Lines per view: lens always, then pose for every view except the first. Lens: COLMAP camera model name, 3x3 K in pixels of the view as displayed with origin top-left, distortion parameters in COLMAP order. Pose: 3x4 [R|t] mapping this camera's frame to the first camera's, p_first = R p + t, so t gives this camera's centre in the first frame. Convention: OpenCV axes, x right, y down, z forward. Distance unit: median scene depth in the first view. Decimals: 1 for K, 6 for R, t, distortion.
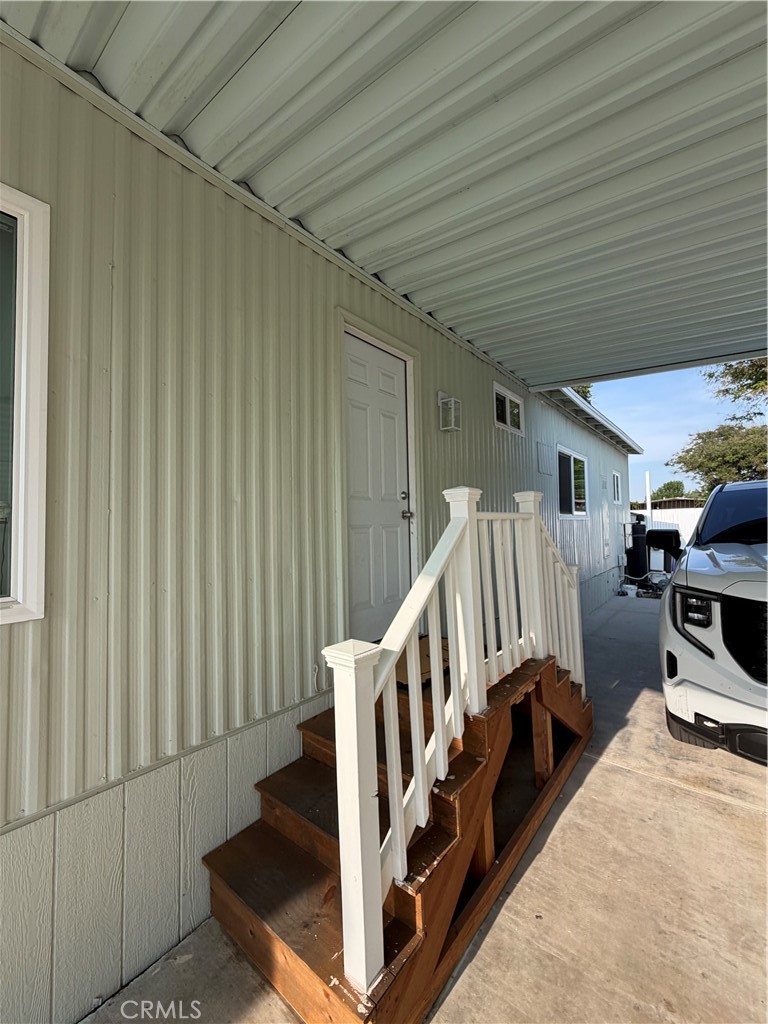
lens RADIAL K [[409.8, 0, 384.0], [0, 409.8, 512.0], [0, 0, 1]] dist [0.000561, 0.000631]
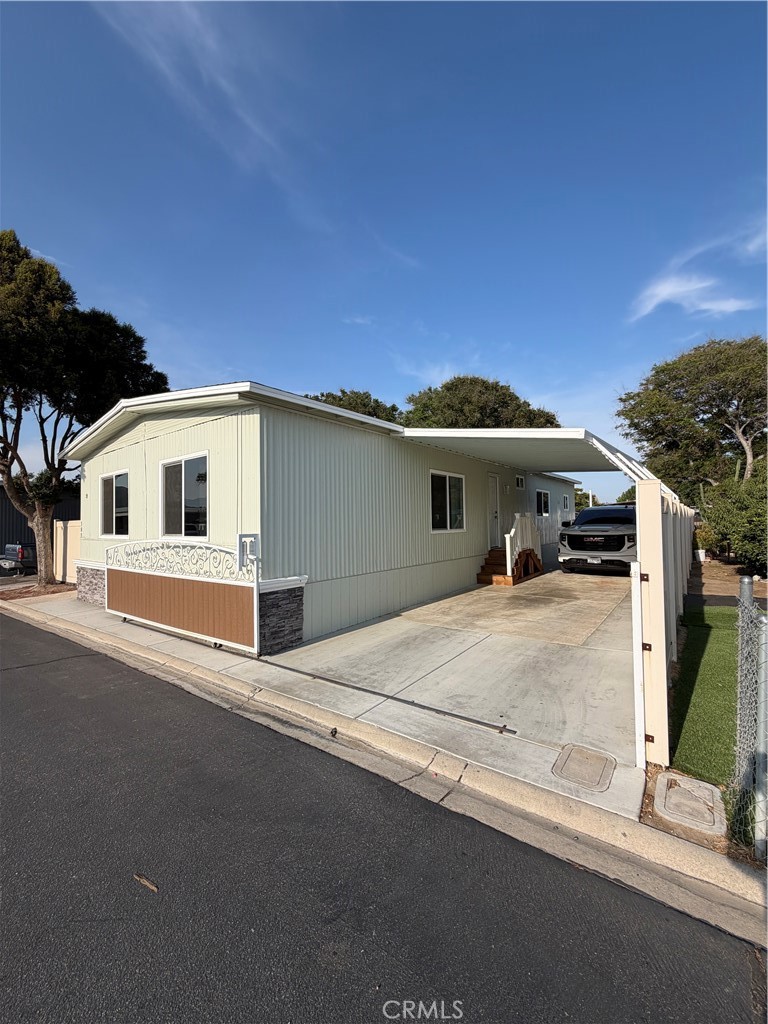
lens RADIAL K [[409.8, 0, 384.0], [0, 409.8, 512.0], [0, 0, 1]] dist [0.000561, 0.000631]
pose [[0.999436, 0.001520, 0.033536, -1.201393], [-0.001904, 0.999933, 0.011413, -0.089263], [-0.033517, -0.011470, 0.999372, -2.990405]]
